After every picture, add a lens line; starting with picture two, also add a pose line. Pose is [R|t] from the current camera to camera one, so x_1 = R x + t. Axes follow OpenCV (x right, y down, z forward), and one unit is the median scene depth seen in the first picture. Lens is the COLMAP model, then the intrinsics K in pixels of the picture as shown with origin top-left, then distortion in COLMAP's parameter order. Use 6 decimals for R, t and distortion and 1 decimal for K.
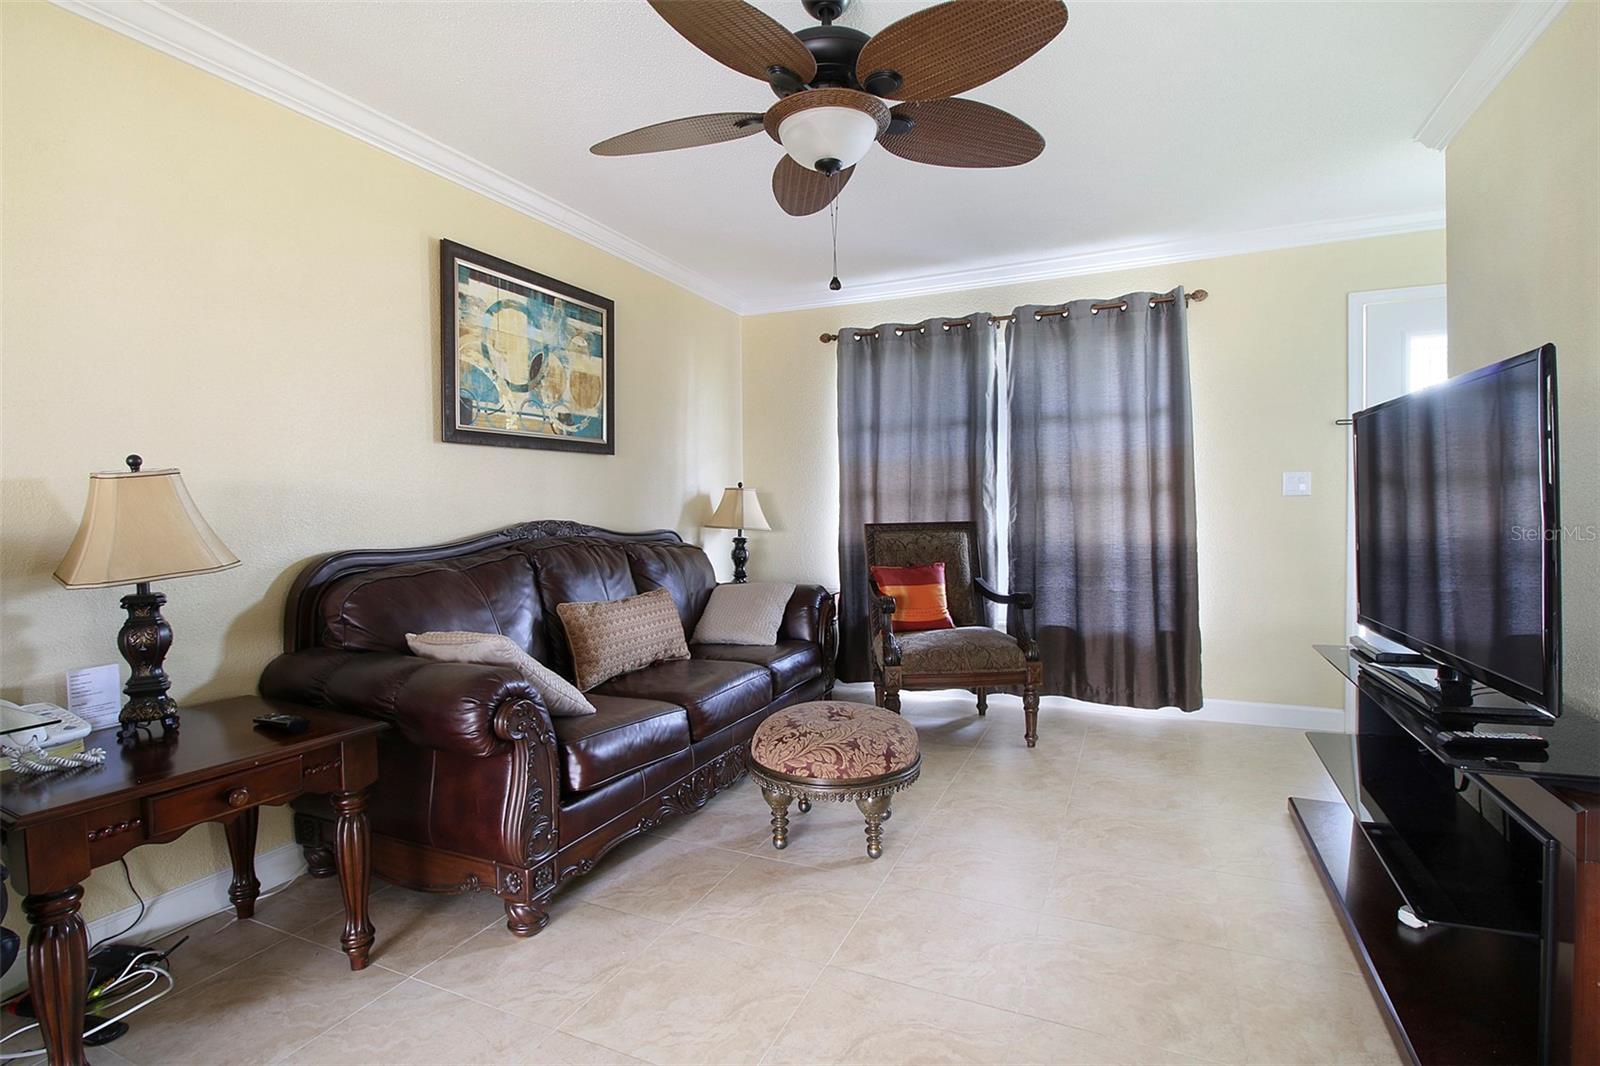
lens RADIAL K [[762.6, 0, 800.0], [0, 762.6, 533.0], [0, 0, 1]] dist [-0.000949, -0.019517]
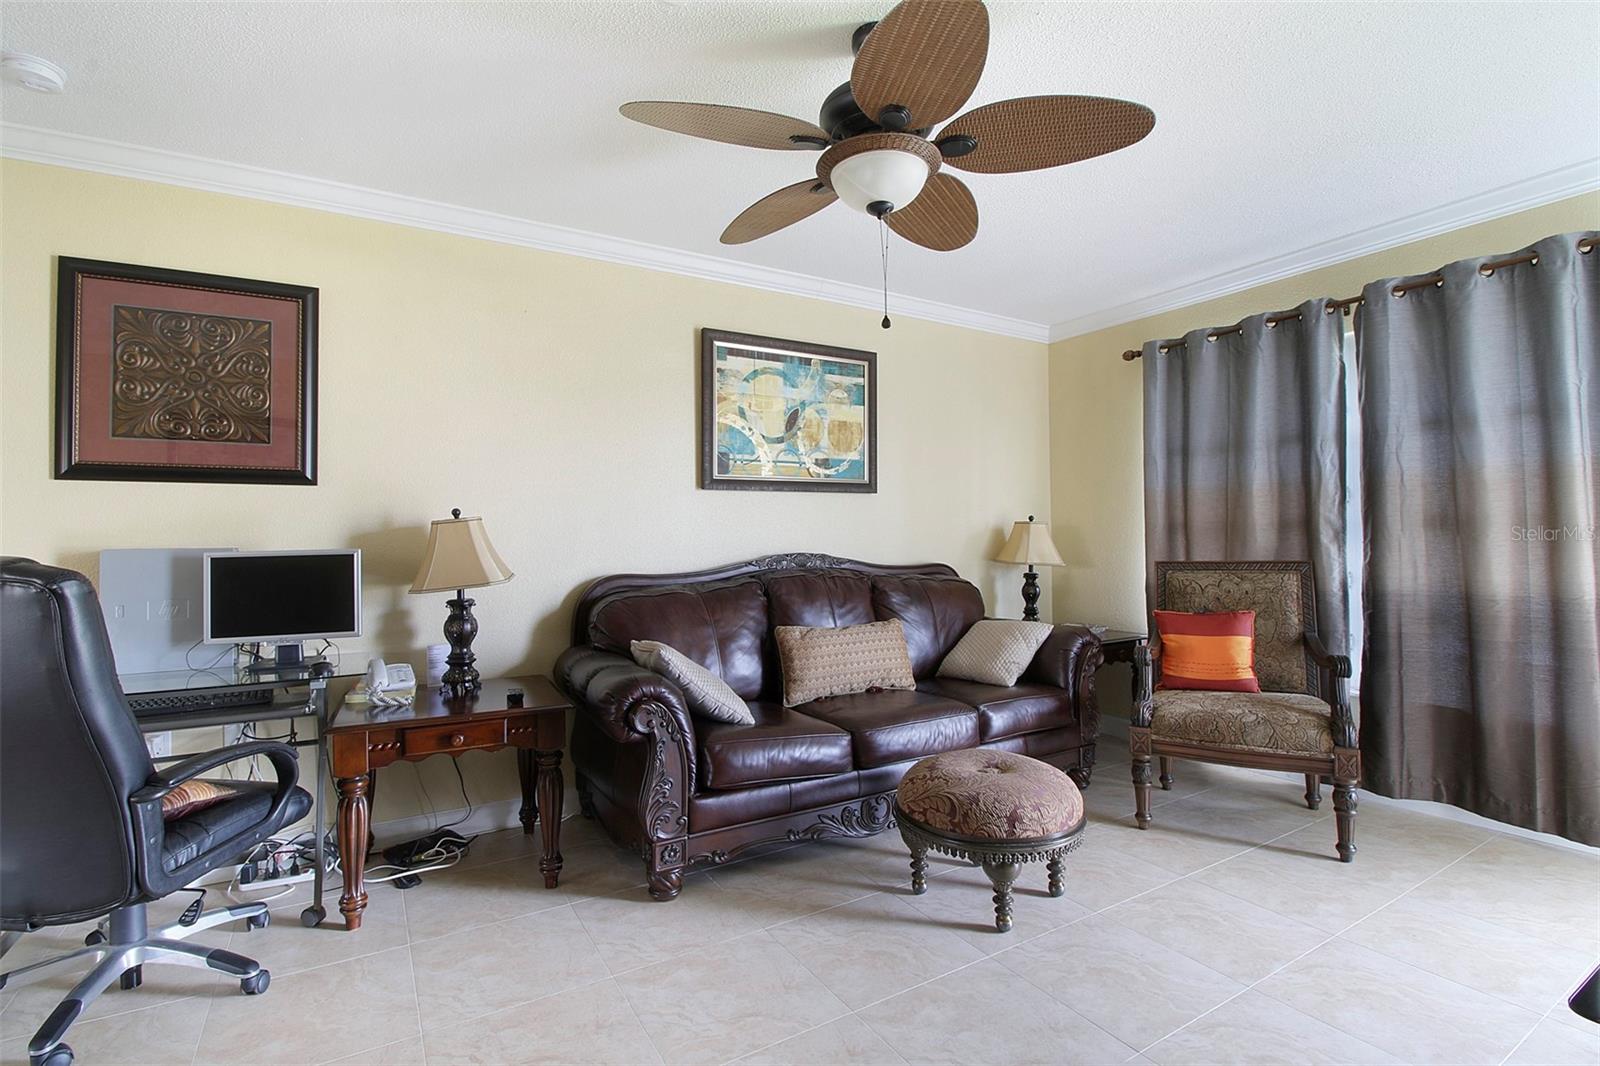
lens RADIAL K [[741.0, 0, 795.4], [0, 741.0, 527.6], [0, 0, 1]] dist [-0.002702, -0.014165]
pose [[0.818164, -0.006595, -0.574947, 0.308972], [-0.021339, 0.998897, -0.041824, -0.008355], [0.574588, 0.046488, 0.817121, 0.089287]]
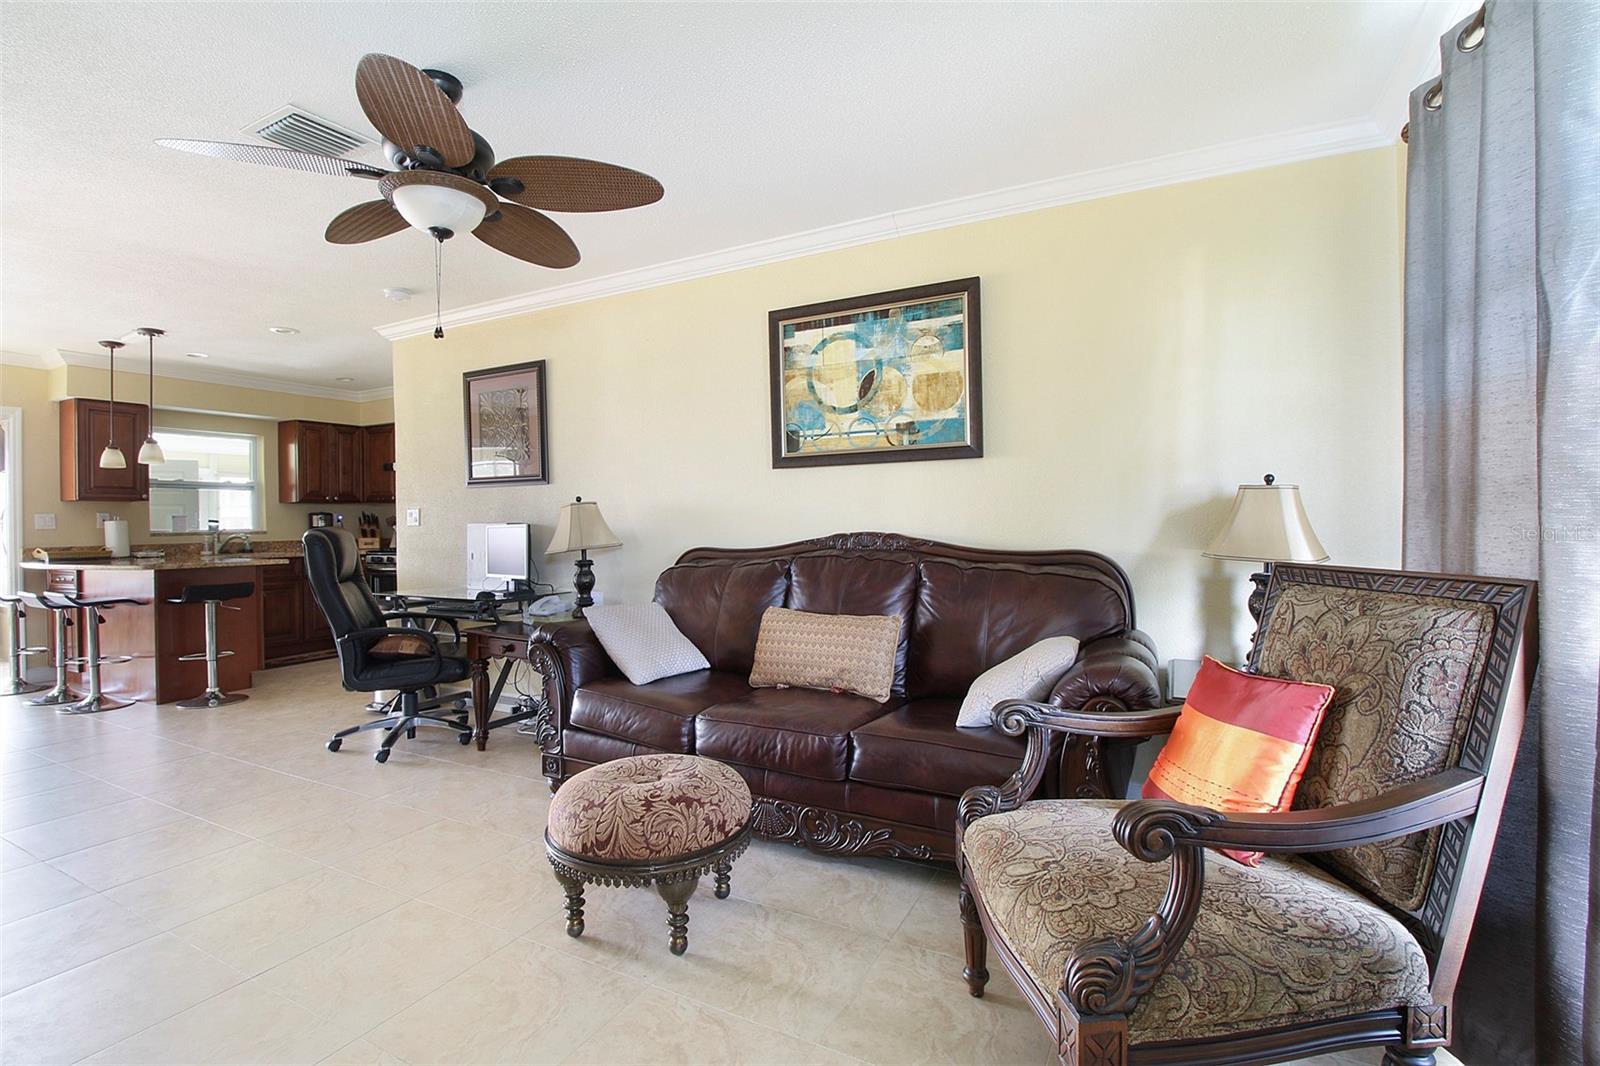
lens RADIAL K [[741.0, 0, 795.4], [0, 741.0, 527.6], [0, 0, 1]] dist [-0.002702, -0.014165]
pose [[-0.066753, 0.023333, -0.997497, 0.688065], [-0.027117, 0.999315, 0.025191, -0.045920], [0.997401, 0.028730, -0.066074, 0.986311]]
